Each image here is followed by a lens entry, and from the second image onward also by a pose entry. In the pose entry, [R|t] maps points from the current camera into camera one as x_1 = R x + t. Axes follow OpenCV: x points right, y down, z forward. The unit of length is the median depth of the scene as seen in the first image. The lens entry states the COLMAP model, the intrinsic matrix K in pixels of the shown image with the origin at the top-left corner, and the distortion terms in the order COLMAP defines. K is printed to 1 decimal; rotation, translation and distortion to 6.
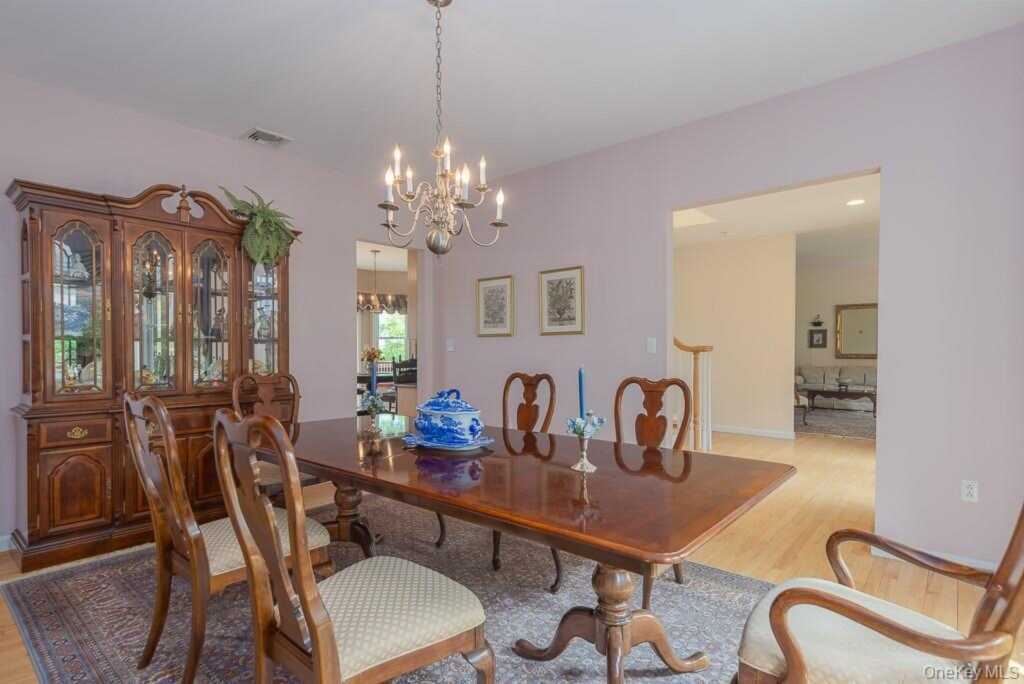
lens RADIAL K [[517.1, 0, 512.2], [0, 517.1, 346.7], [0, 0, 1]] dist [0.001477, -0.000196]
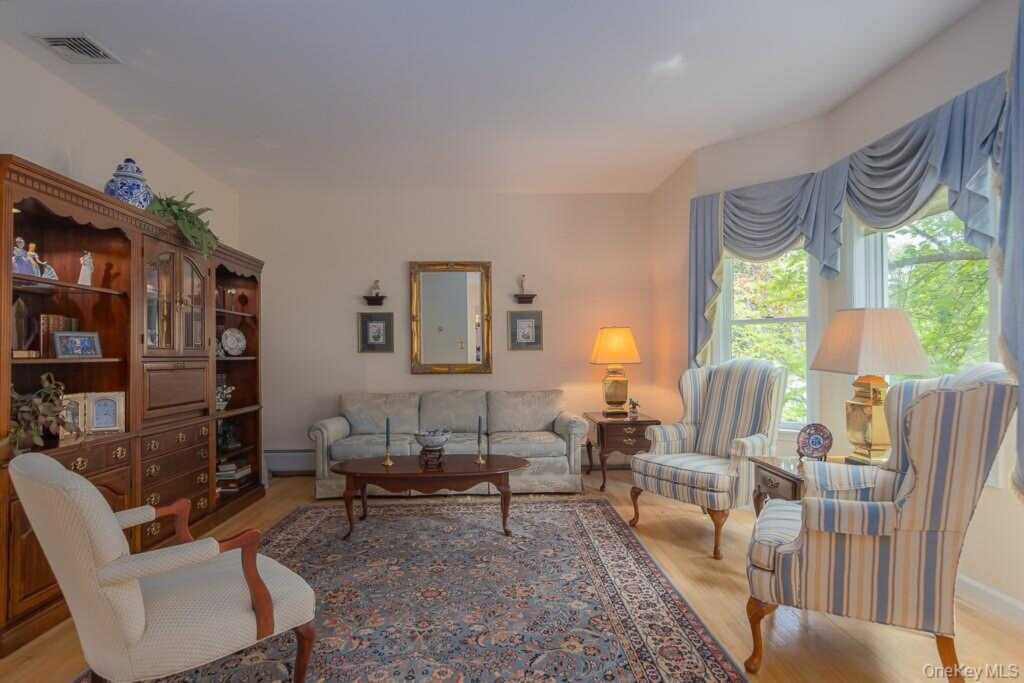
lens RADIAL K [[550.0, 0, 511.1], [0, 550.0, 346.3], [0, 0, 1]] dist [-0.000894, -0.000015]
pose [[0.733051, -0.008759, 0.680117, 0.213657], [0.022887, 0.999669, -0.011793, 0.003162], [-0.679788, 0.024210, 0.733009, 0.346434]]
